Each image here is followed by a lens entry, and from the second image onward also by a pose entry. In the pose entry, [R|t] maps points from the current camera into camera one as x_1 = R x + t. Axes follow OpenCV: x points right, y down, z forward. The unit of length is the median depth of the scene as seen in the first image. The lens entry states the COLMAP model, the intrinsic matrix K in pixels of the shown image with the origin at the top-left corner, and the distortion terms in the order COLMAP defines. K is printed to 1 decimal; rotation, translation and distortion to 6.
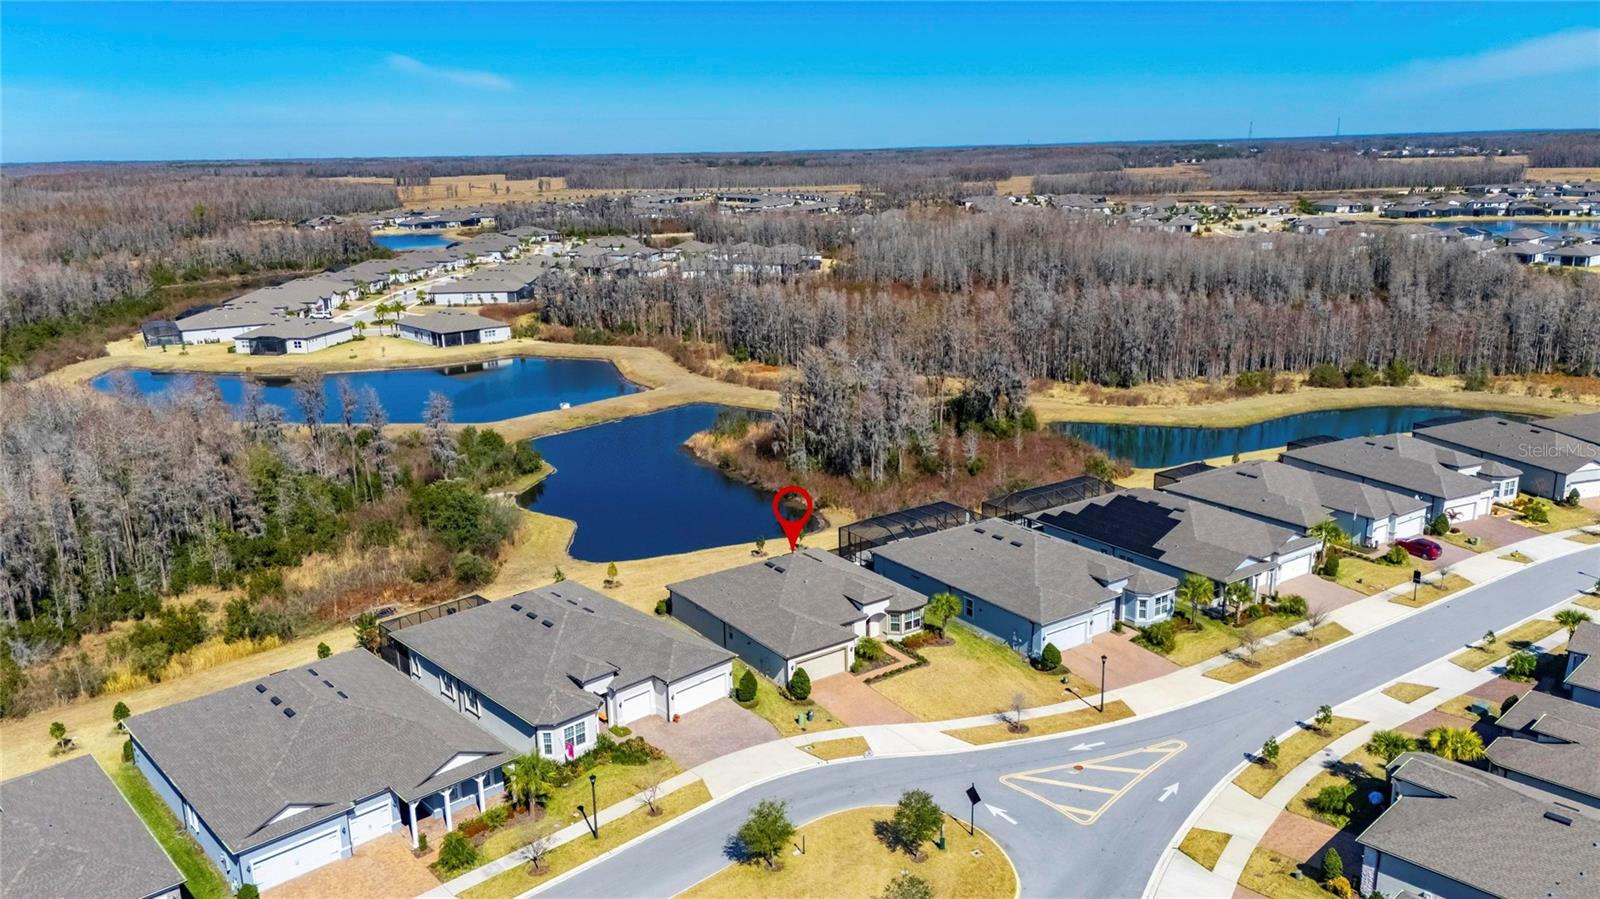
lens RADIAL K [[1178.9, 0, 800.0], [0, 1178.9, 449.5], [0, 0, 1]] dist [0.087359, -0.093339]
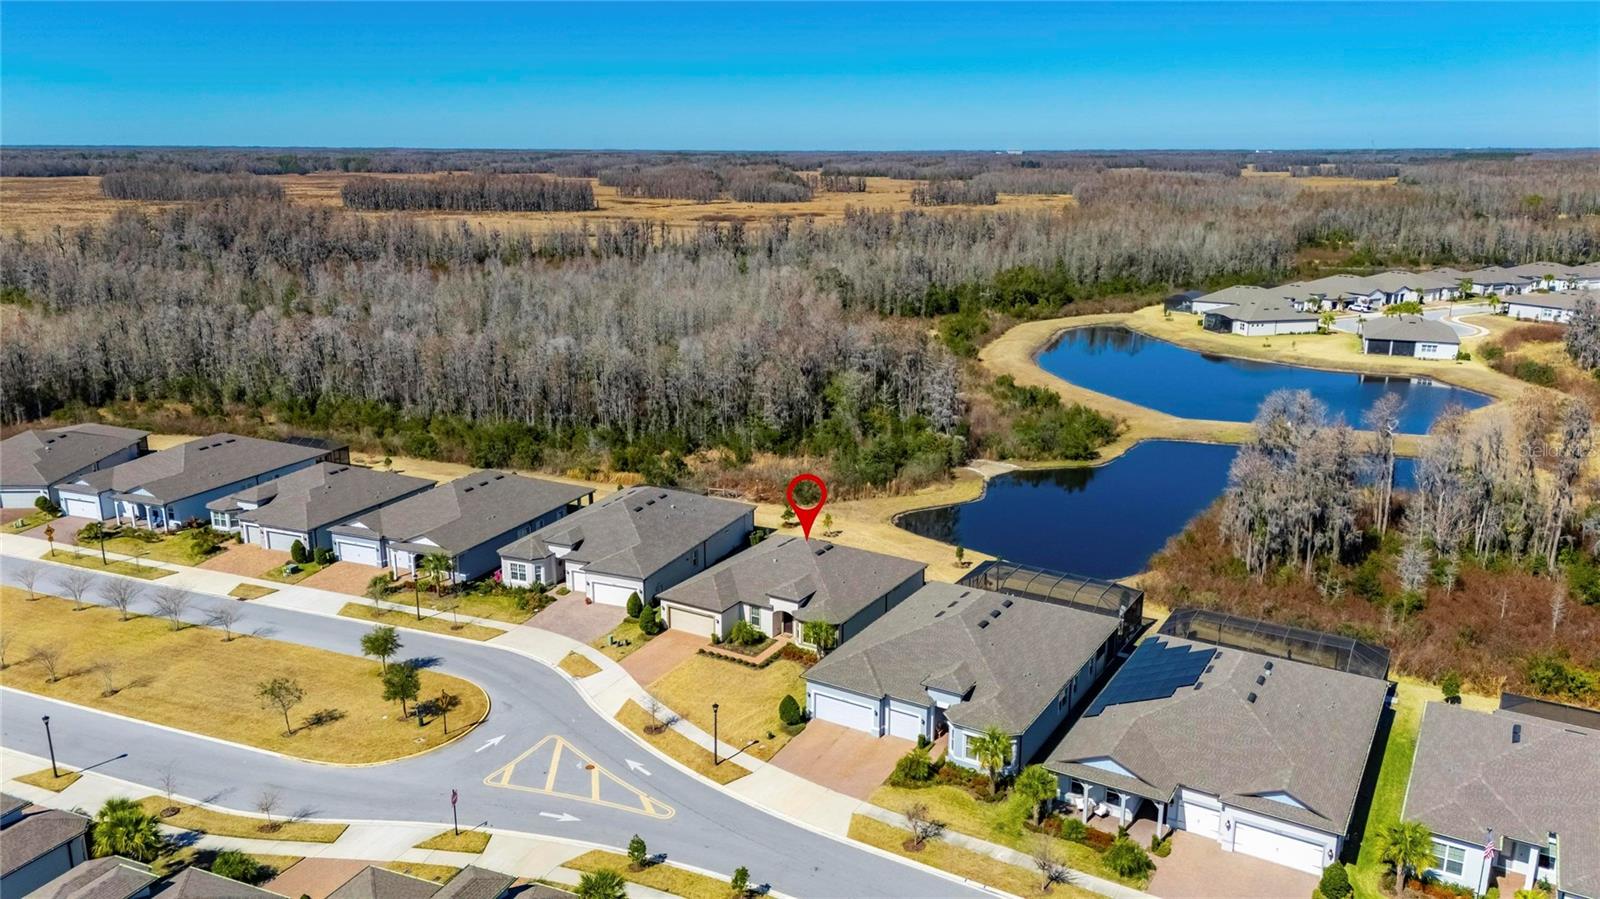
lens RADIAL K [[1175.6, 0, 804.2], [0, 1175.6, 448.9], [0, 0, 1]] dist [0.067495, -0.057642]
pose [[0.404074, 0.244804, -0.881360, 0.880751], [-0.234286, 0.959081, 0.158979, -0.148326], [0.884214, 0.142251, 0.444894, 0.537218]]
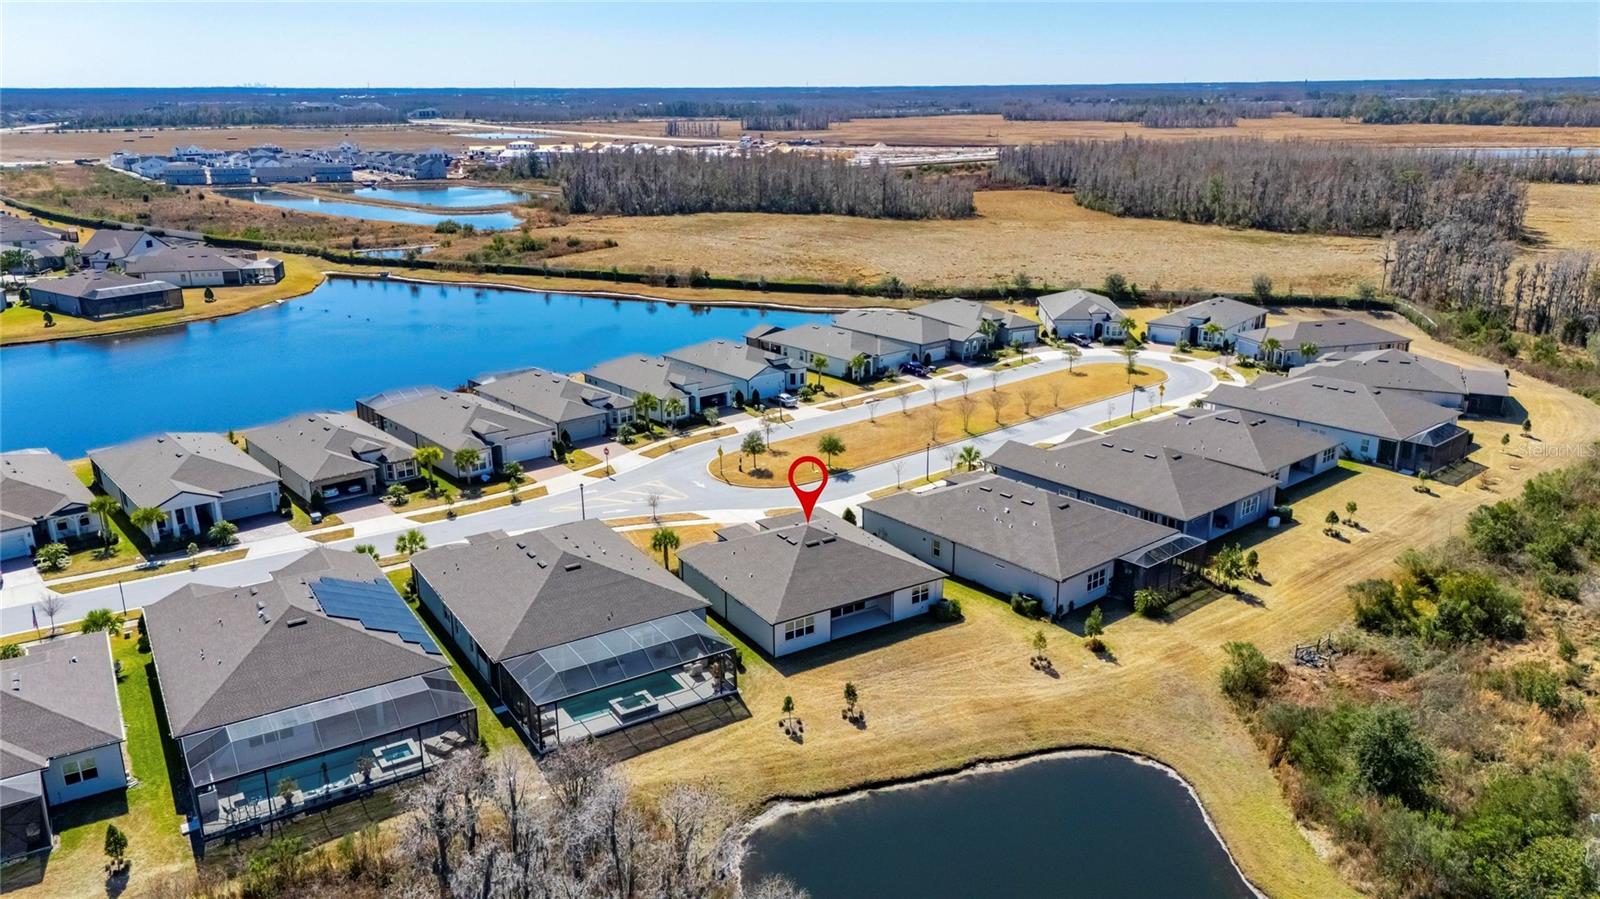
lens RADIAL K [[1178.9, 0, 800.0], [0, 1178.9, 449.5], [0, 0, 1]] dist [0.087359, -0.093339]
pose [[-0.998690, 0.010137, 0.050156, -0.050513], [0.034887, 0.851933, 0.522487, -0.470029], [-0.037434, 0.523552, -0.851171, 1.800435]]
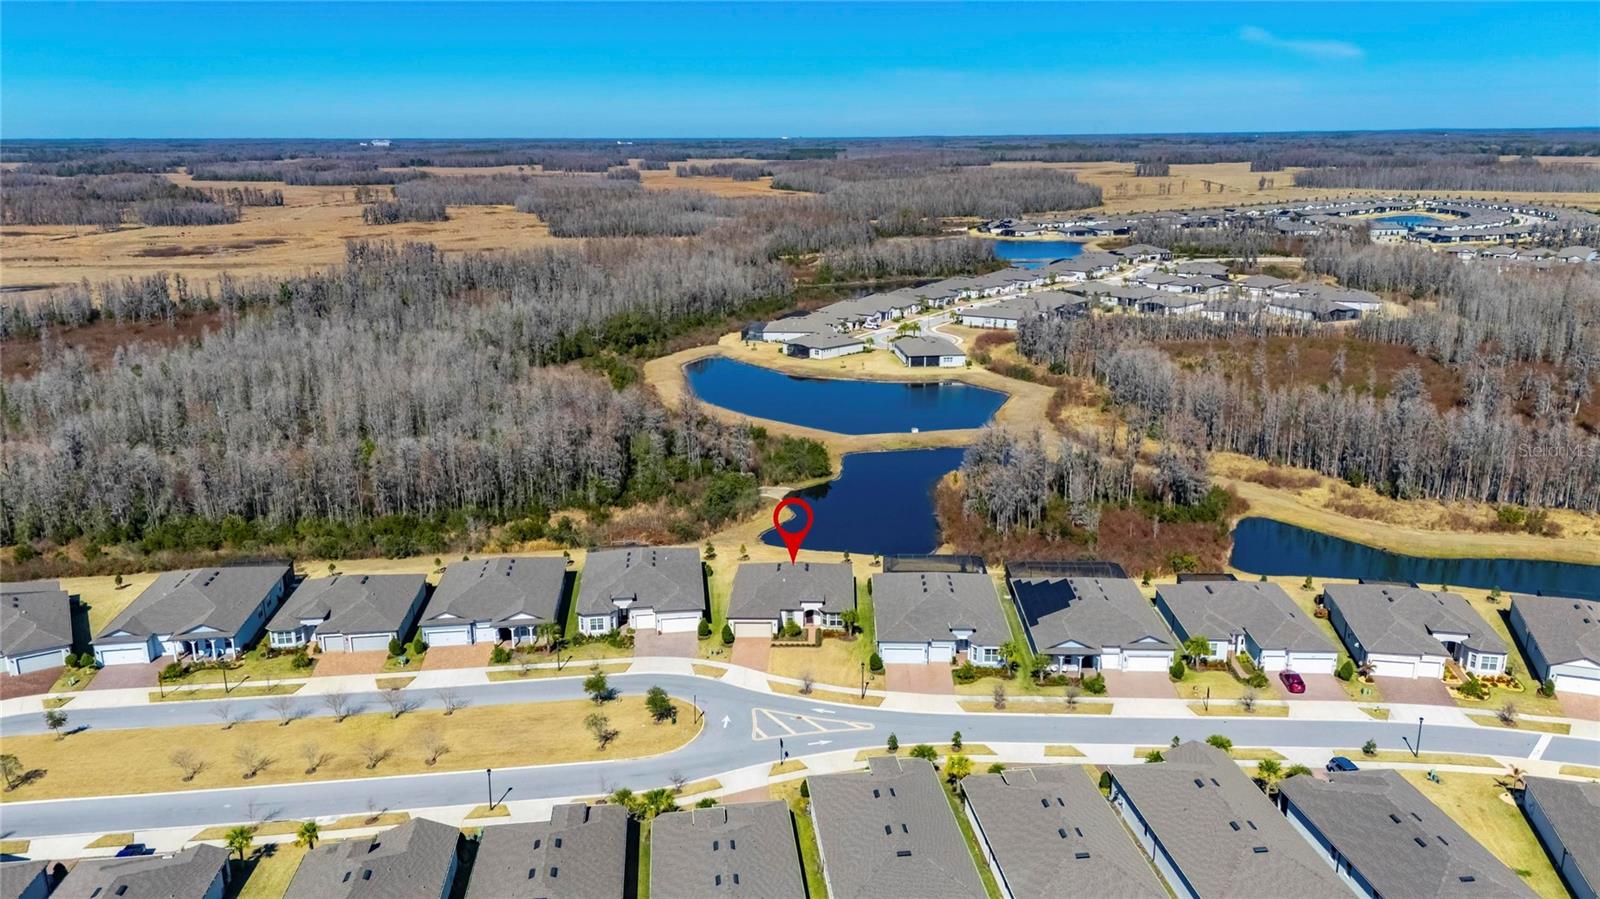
lens RADIAL K [[1178.9, 0, 800.0], [0, 1178.9, 449.5], [0, 0, 1]] dist [0.087359, -0.093339]
pose [[0.801656, 0.168625, -0.573509, 0.891752], [-0.155285, 0.985197, 0.072611, -0.178549], [0.577264, 0.030848, 0.815975, -0.294001]]
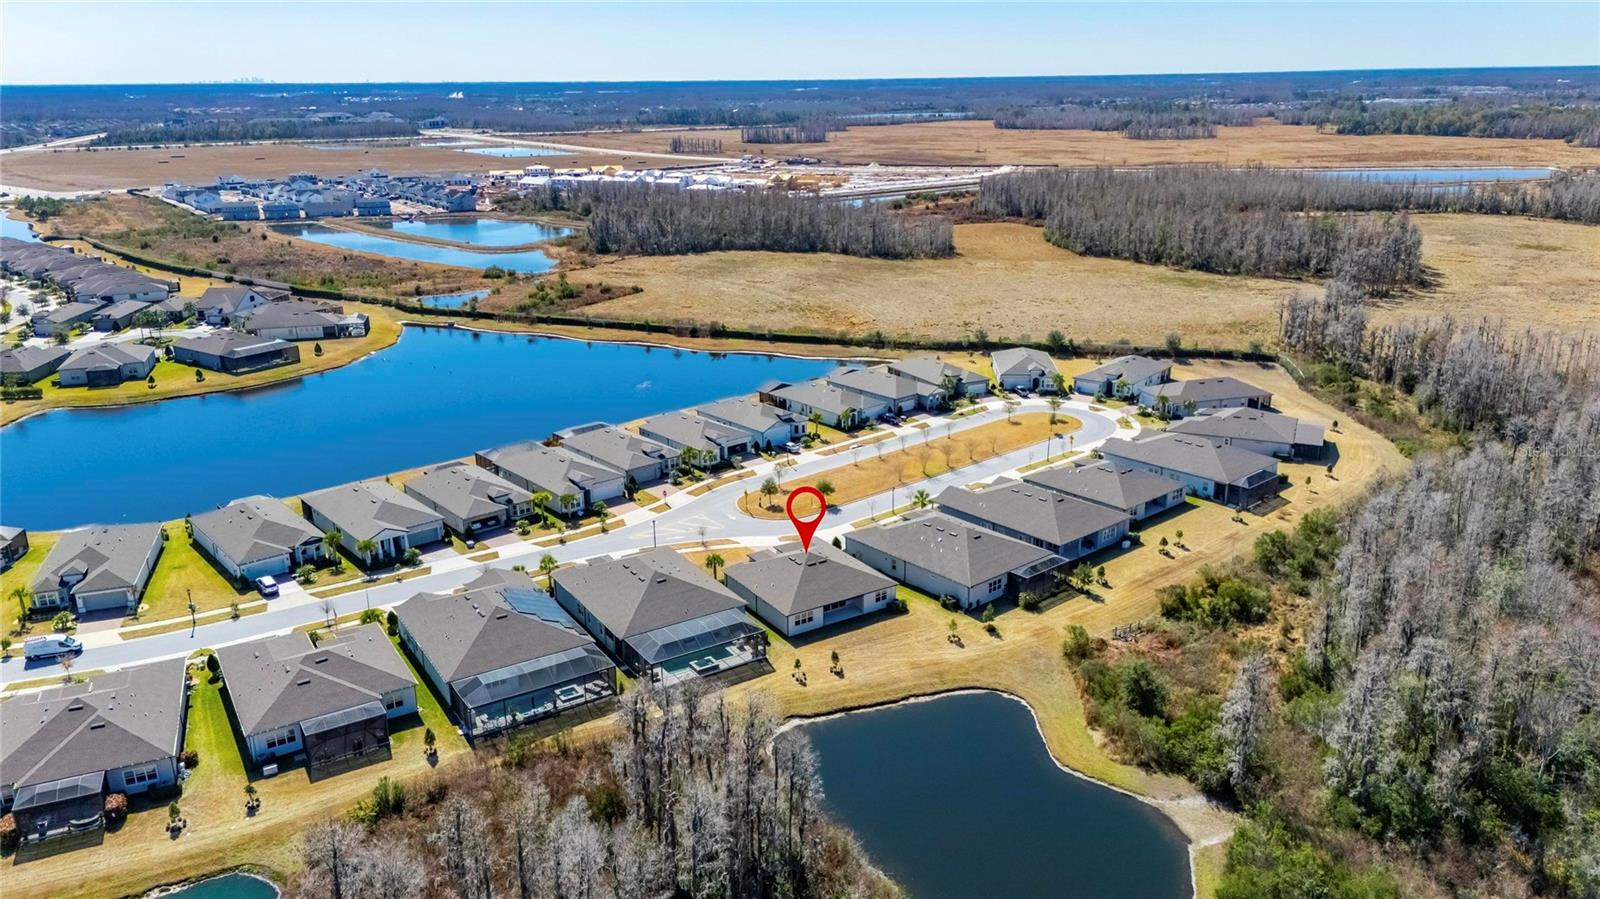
lens RADIAL K [[1187.5, 0, 800.0], [0, 1187.5, 449.5], [0, 0, 1]] dist [0.127522, -0.181156]
pose [[-0.998652, 0.015051, 0.049679, -0.073814], [0.039128, 0.847163, 0.529890, -0.822547], [-0.034111, 0.531119, -0.846610, 2.219652]]
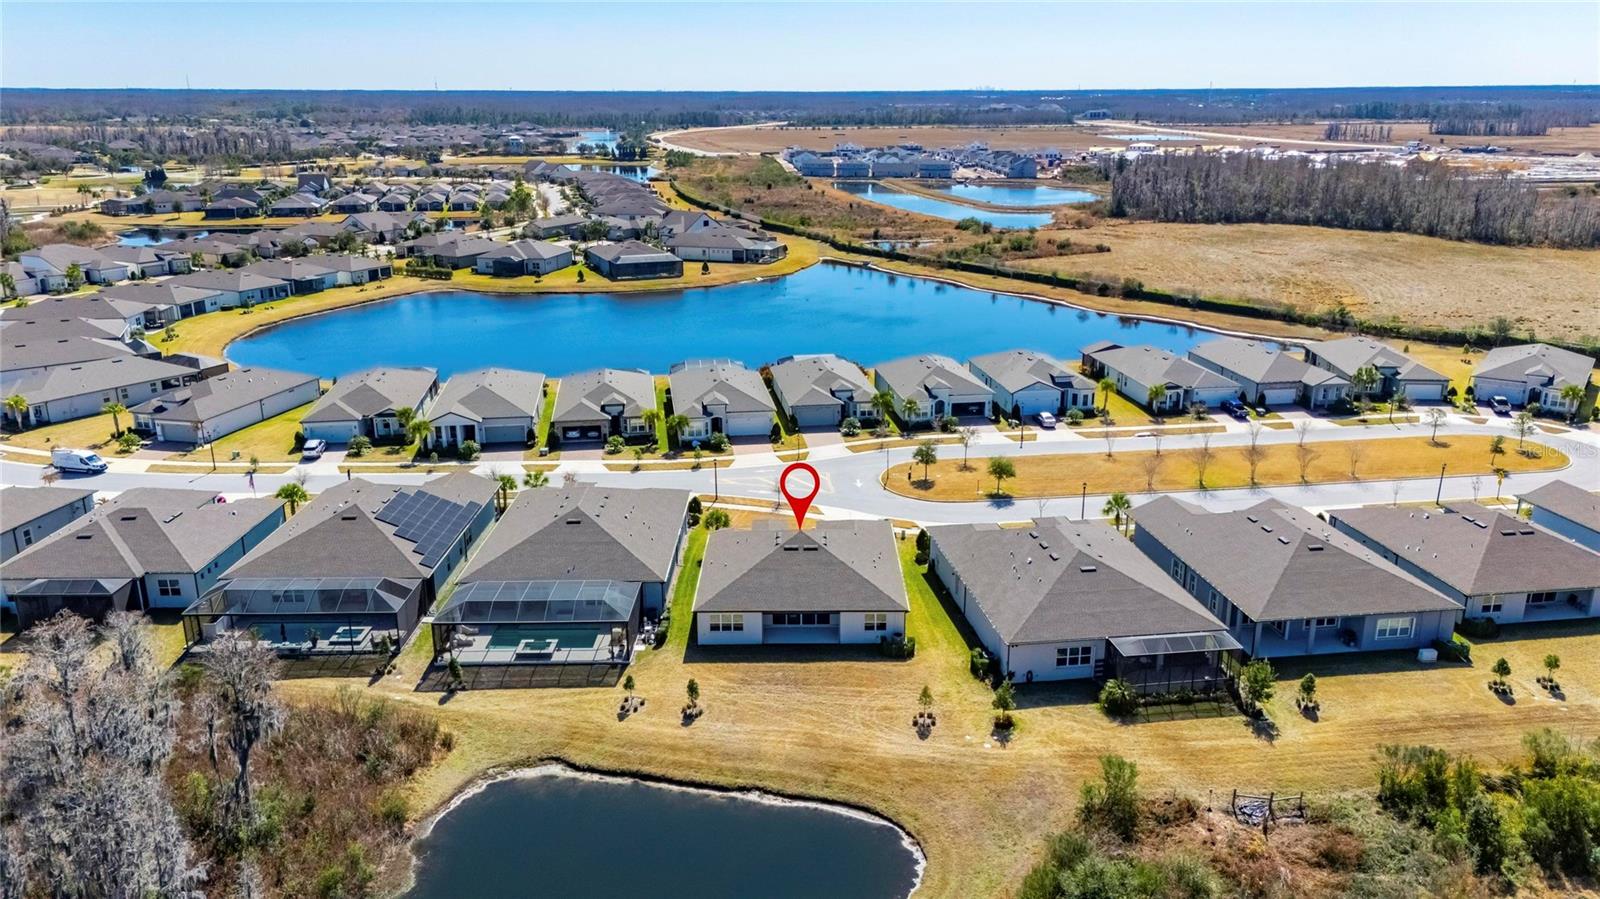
lens RADIAL K [[1175.6, 0, 804.2], [0, 1175.6, 448.9], [0, 0, 1]] dist [0.067495, -0.057642]
pose [[-0.819005, -0.147405, 0.554529, -0.535540], [0.160646, 0.868880, 0.468231, -0.419372], [-0.550839, 0.472567, -0.687937, 1.638181]]
